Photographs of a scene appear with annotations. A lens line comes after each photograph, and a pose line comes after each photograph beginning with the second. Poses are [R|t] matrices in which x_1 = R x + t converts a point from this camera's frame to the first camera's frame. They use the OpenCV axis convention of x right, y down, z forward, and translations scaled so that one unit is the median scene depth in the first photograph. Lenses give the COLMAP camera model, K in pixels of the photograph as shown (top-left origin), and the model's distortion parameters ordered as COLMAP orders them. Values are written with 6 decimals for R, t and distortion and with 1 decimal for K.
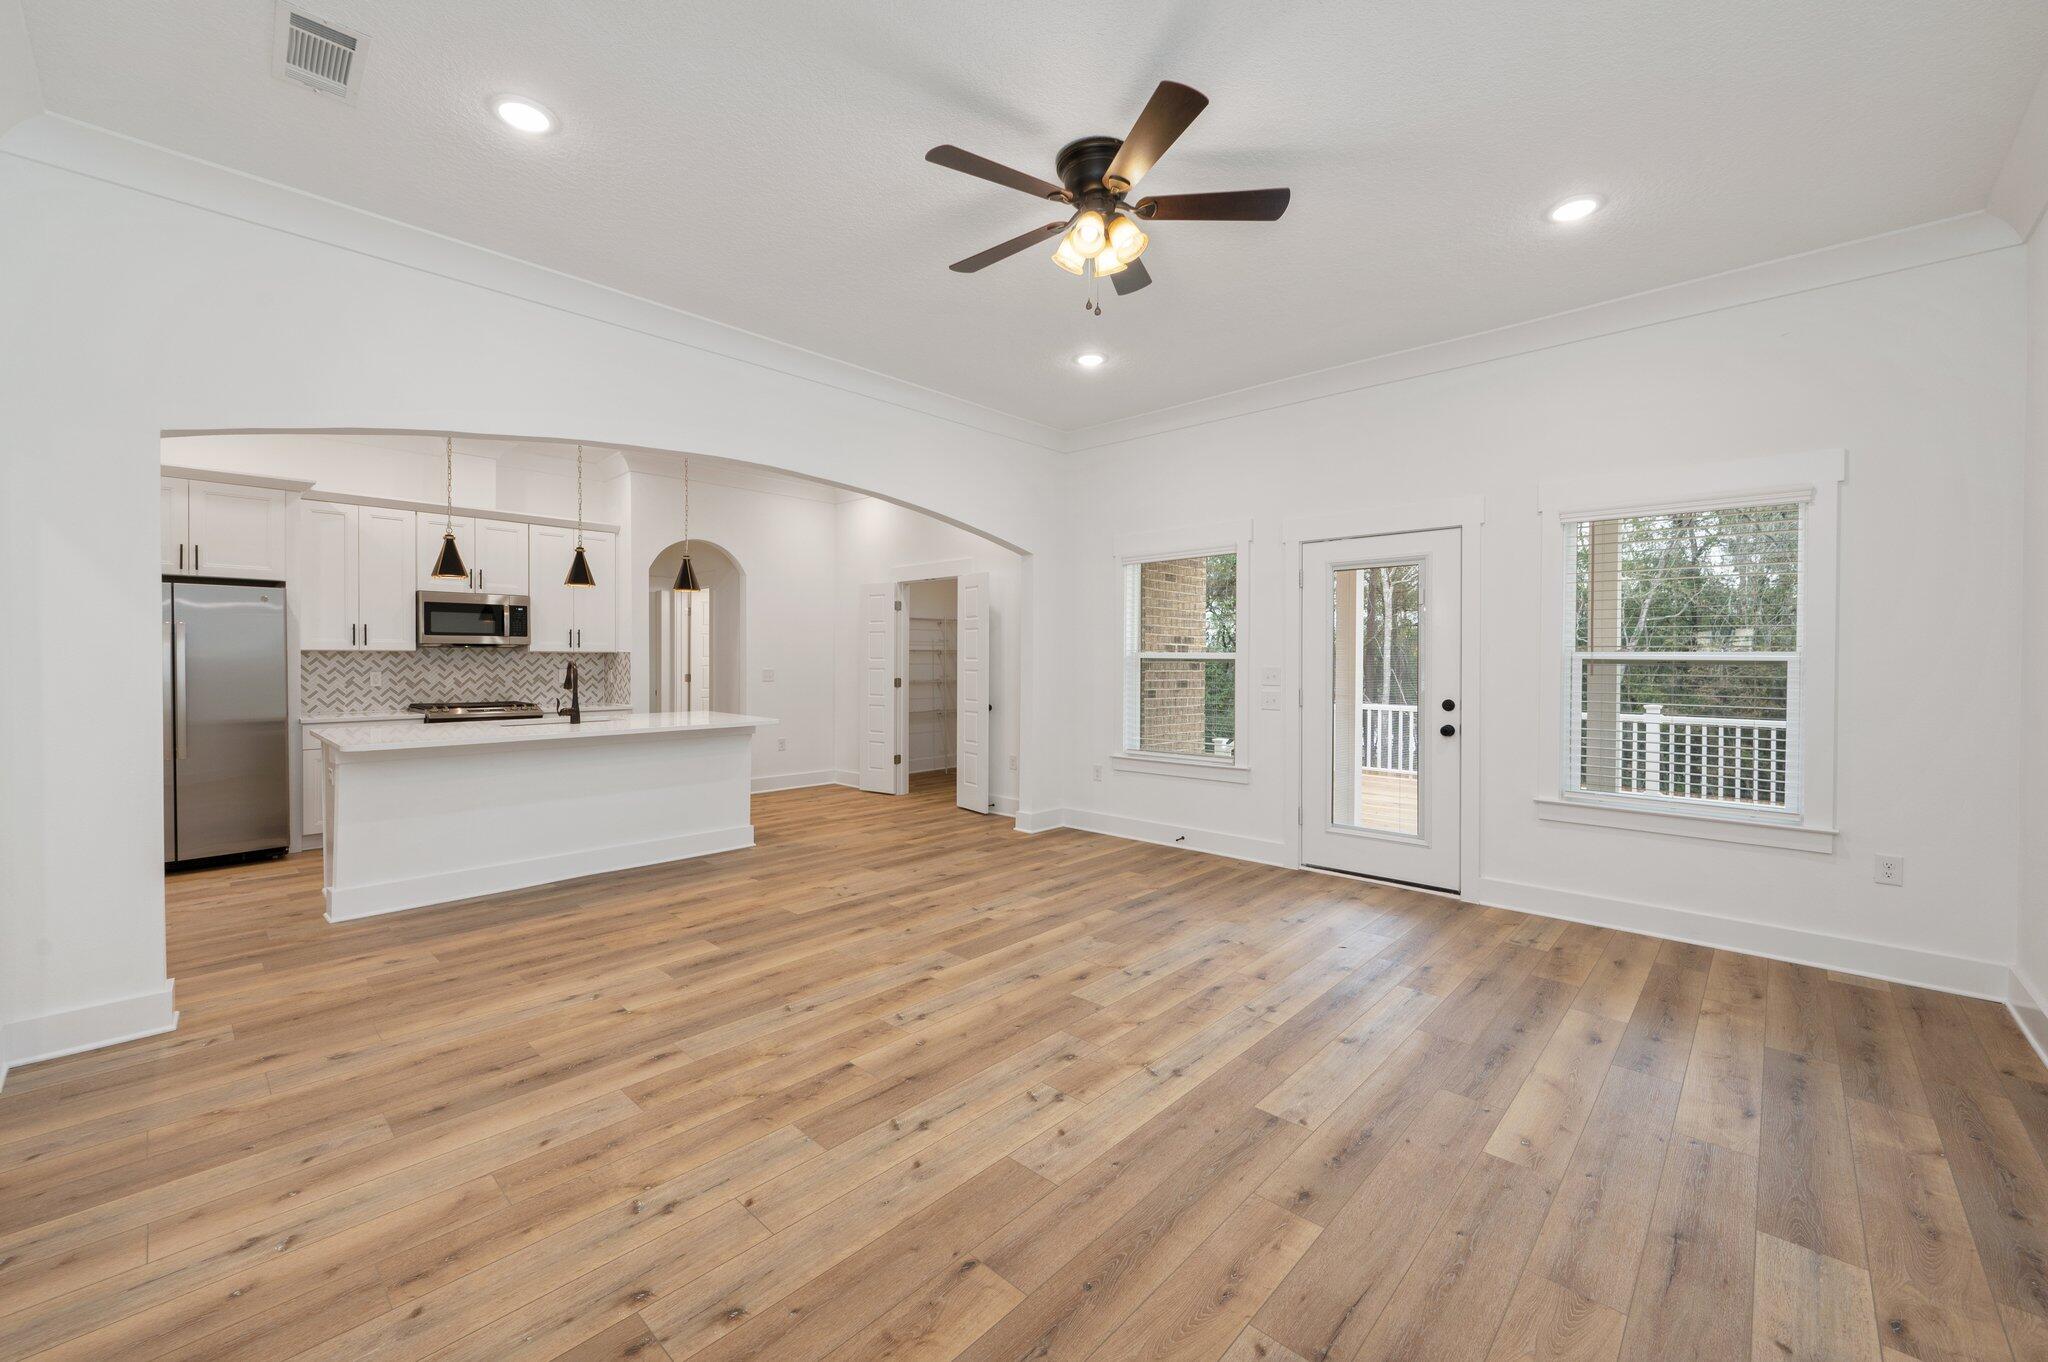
lens RADIAL K [[814.3, 0, 1022.7], [0, 814.3, 668.8], [0, 0, 1]] dist [-0.001014, -0.000219]
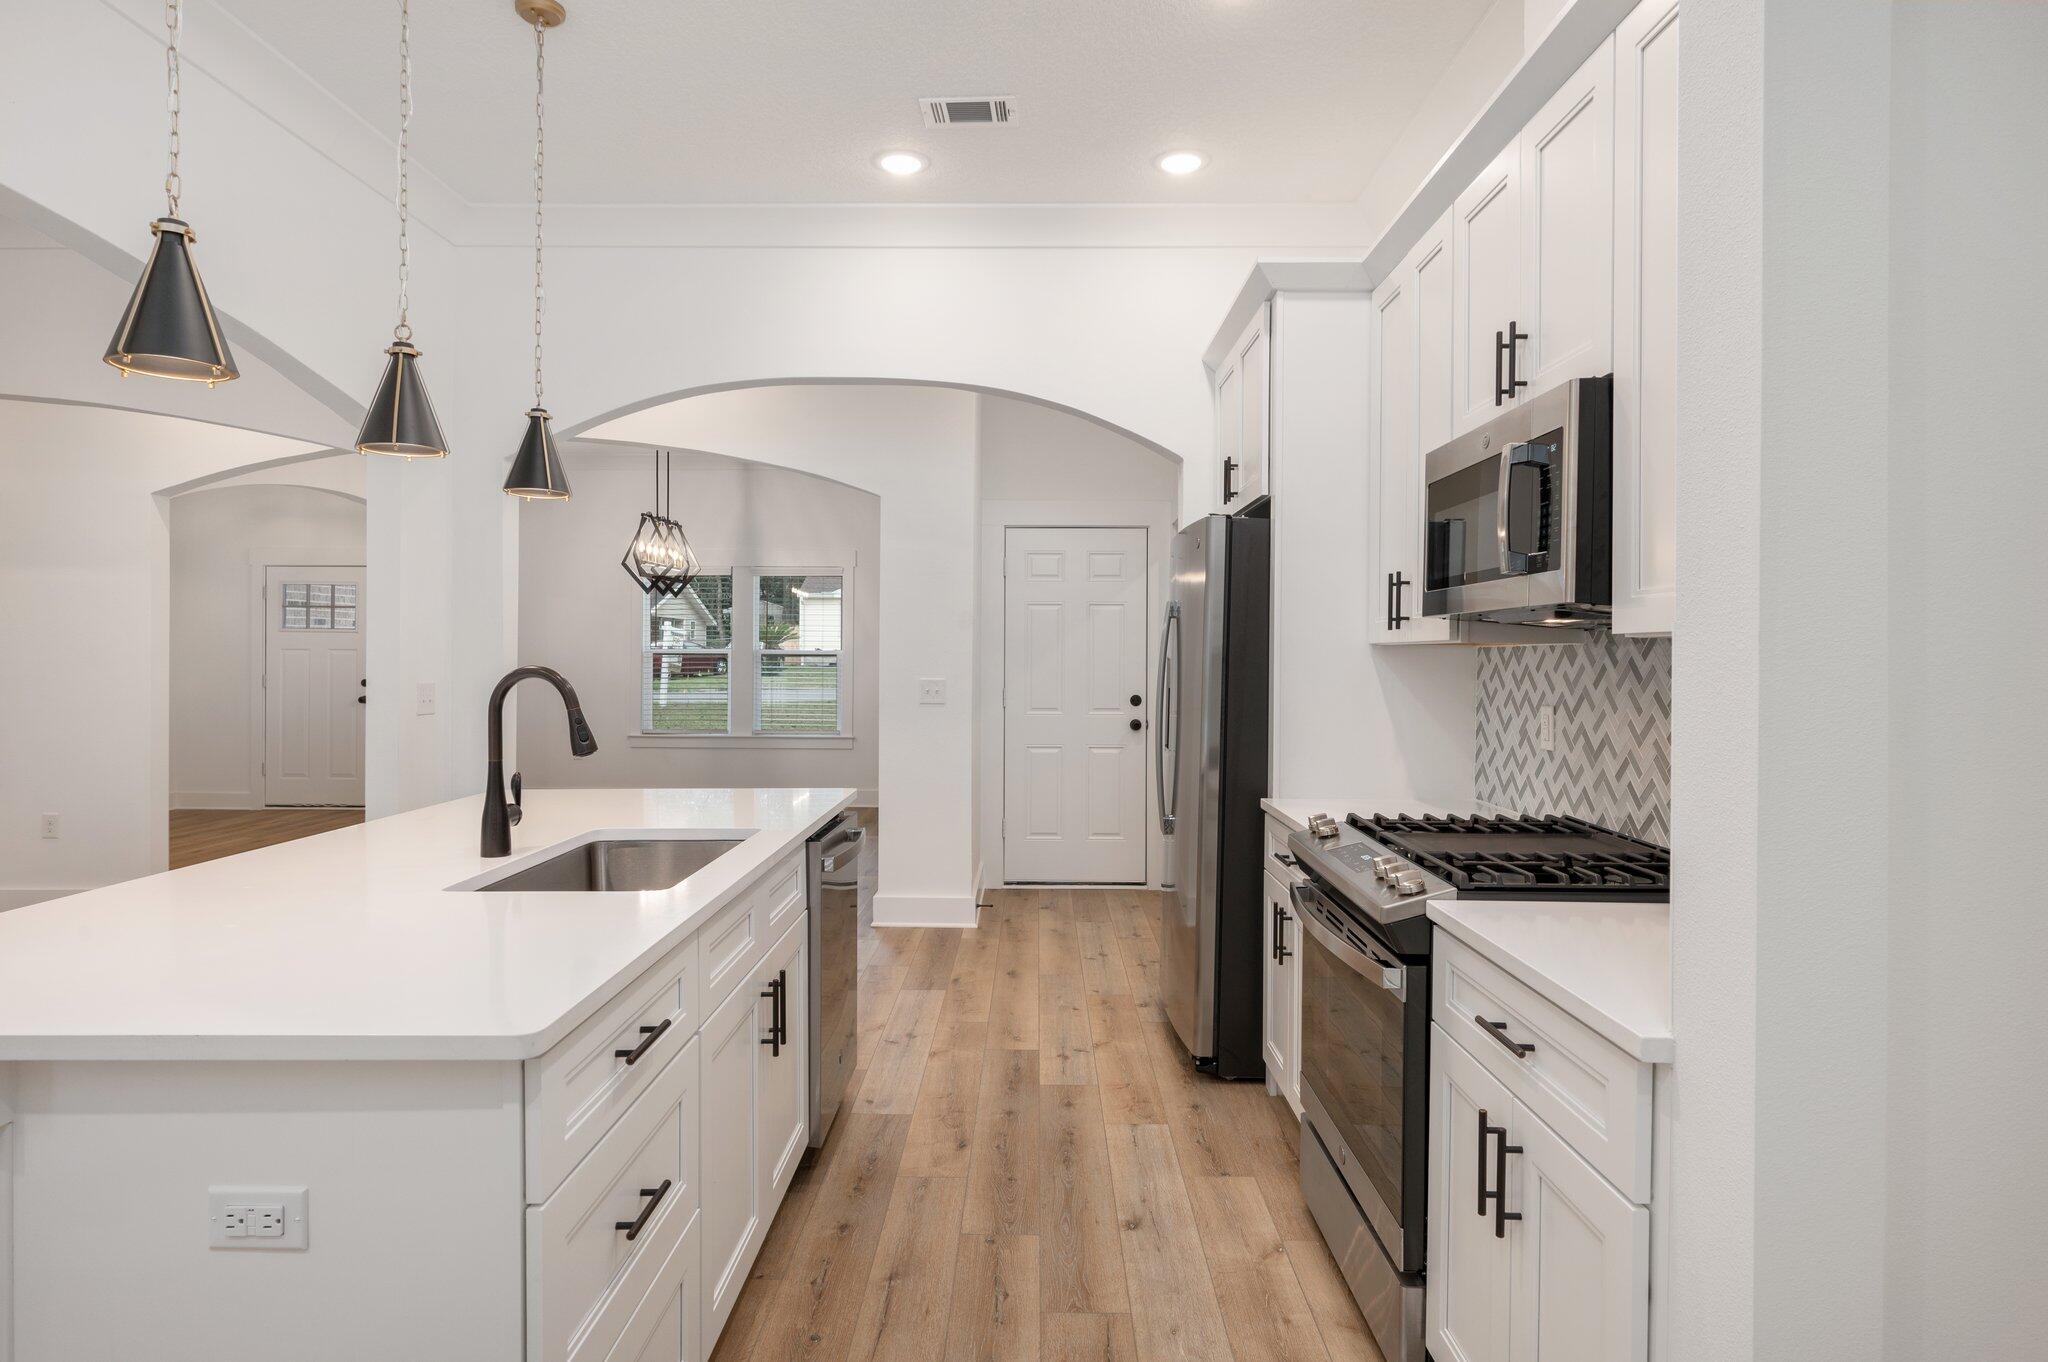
lens RADIAL K [[1148.4, 0, 1017.5], [0, 1148.4, 663.3], [0, 0, 1]] dist [0.002089, 0.000330]
pose [[-0.740817, -0.001782, -0.671705, -0.445092], [-0.015950, 0.999761, 0.014940, -0.024842], [0.671518, 0.021782, -0.740668, 1.694879]]
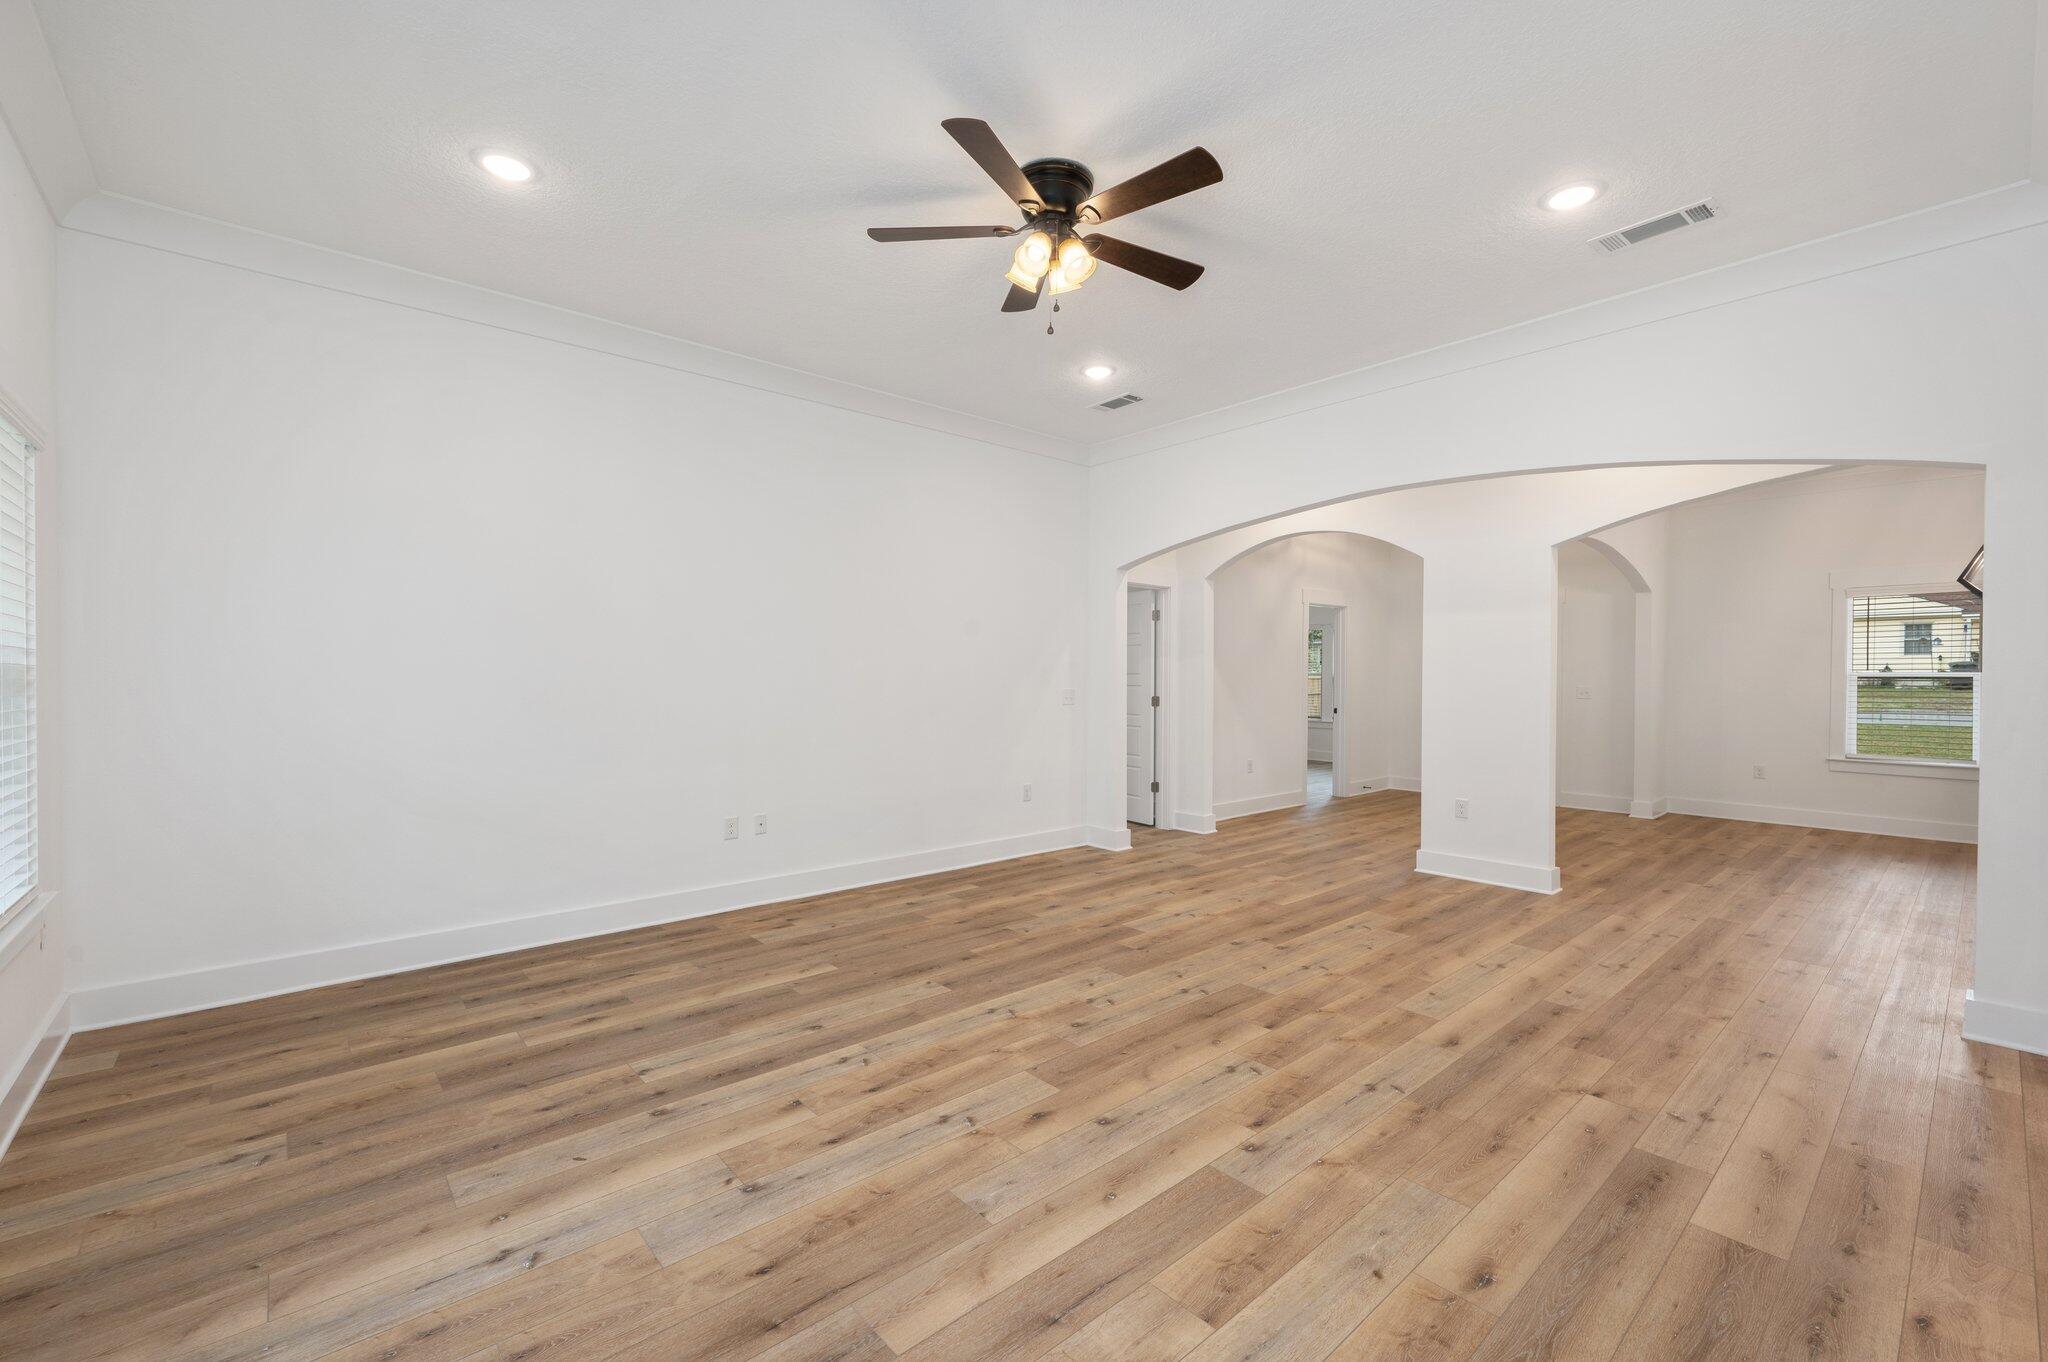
lens RADIAL K [[850.9, 0, 1026.1], [0, 850.9, 684.6], [0, 0, 1]] dist [-0.000756, -0.000016]
pose [[-0.995316, -0.008454, 0.096302, 0.010524], [-0.005834, 0.999606, 0.027449, -0.018235], [-0.096496, 0.026759, -0.994974, 1.320019]]
